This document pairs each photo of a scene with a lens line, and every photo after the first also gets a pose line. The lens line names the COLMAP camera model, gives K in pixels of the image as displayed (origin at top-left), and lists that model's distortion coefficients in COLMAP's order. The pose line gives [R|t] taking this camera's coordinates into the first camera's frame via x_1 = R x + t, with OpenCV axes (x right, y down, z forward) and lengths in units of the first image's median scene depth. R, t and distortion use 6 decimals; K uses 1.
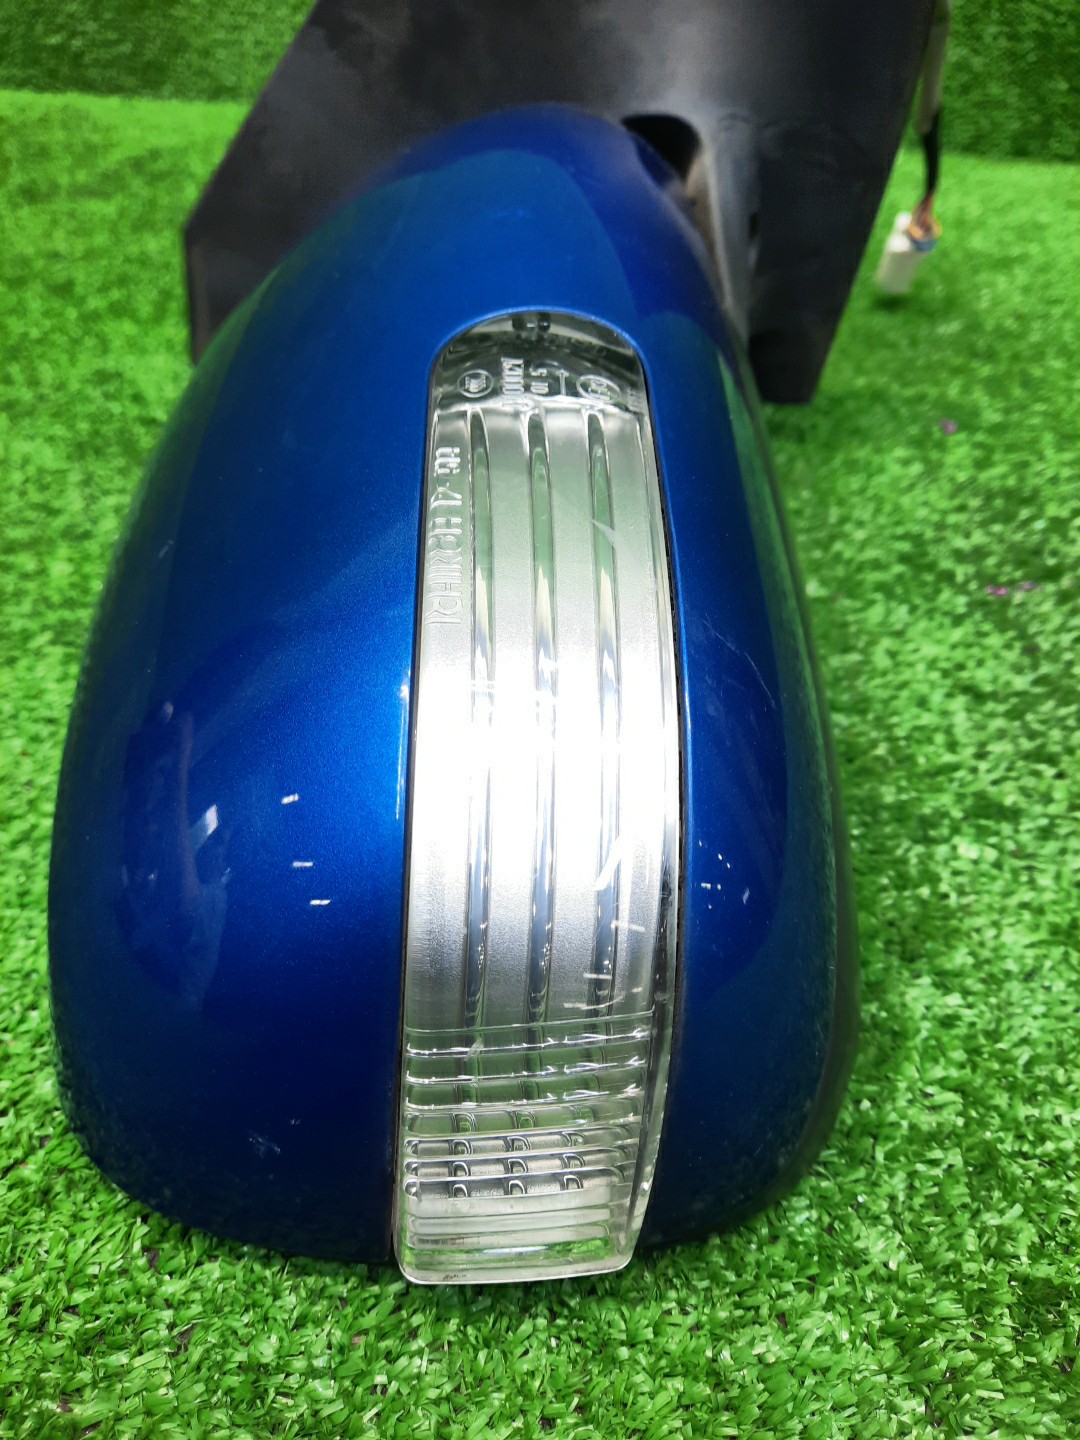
lens RADIAL K [[1067.4, 0, 540.0], [0, 1067.4, 720.0], [0, 0, 1]] dist [0.023654, -0.040155]
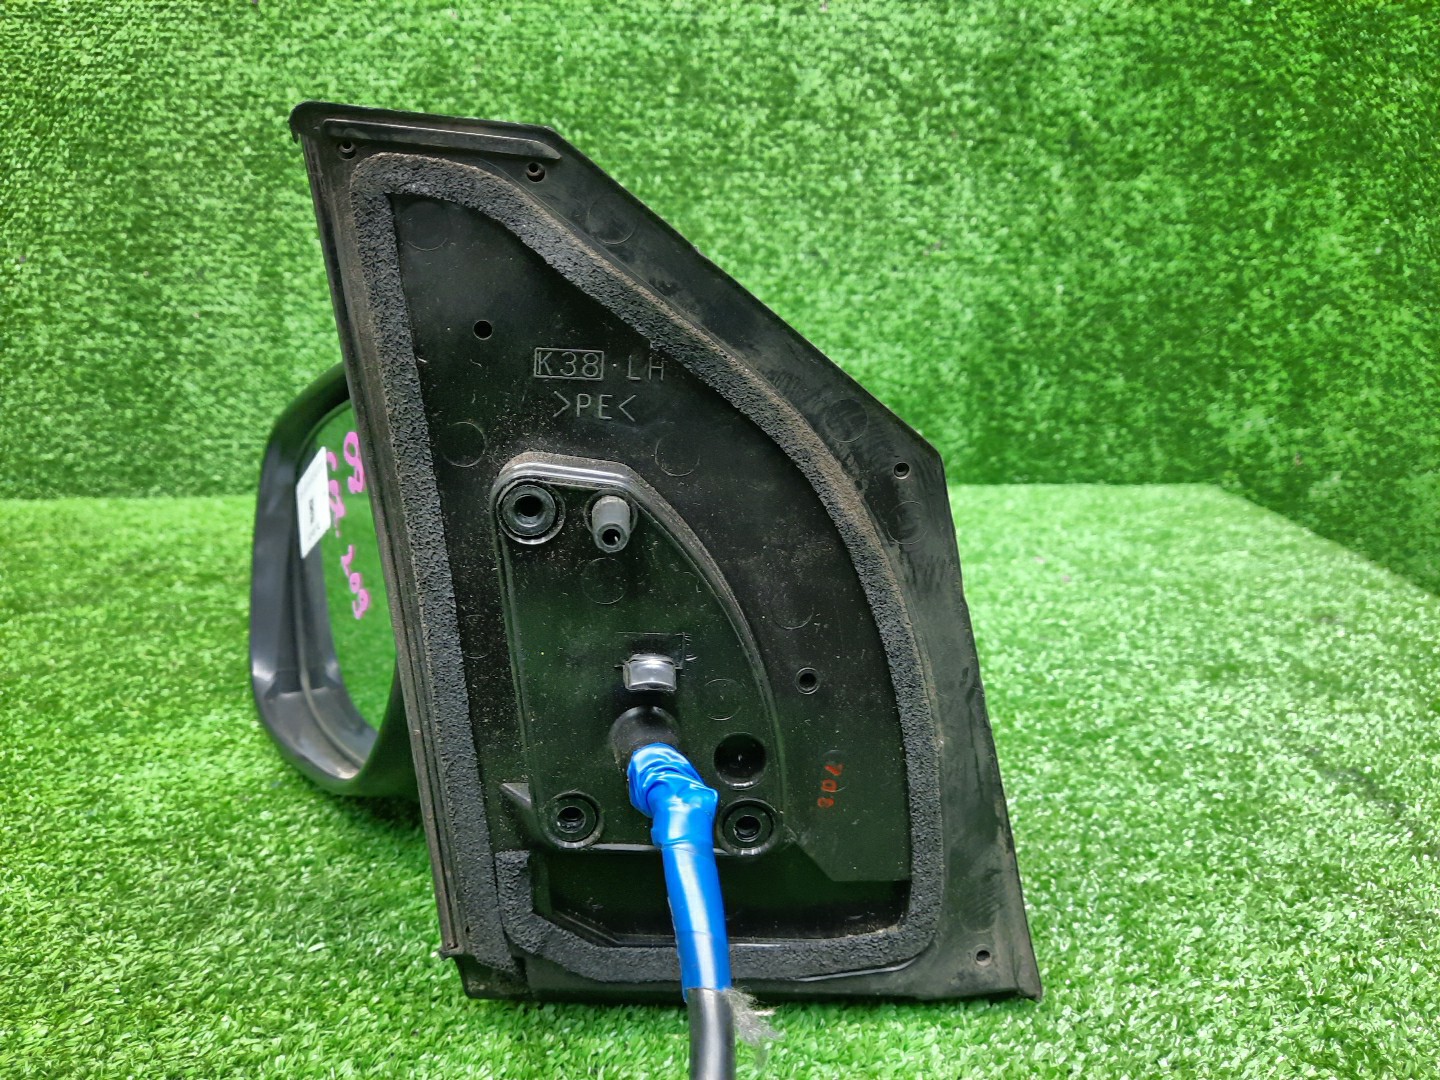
lens RADIAL K [[1060.3, 0, 709.6], [0, 1060.3, 541.4], [0, 0, 1]] dist [0.038015, -0.056096]
pose [[0.979357, -0.089729, 0.181129, 0.018966], [0.153426, 0.913380, -0.377091, -0.103281], [-0.131603, 0.397097, 0.908292, -0.162845]]
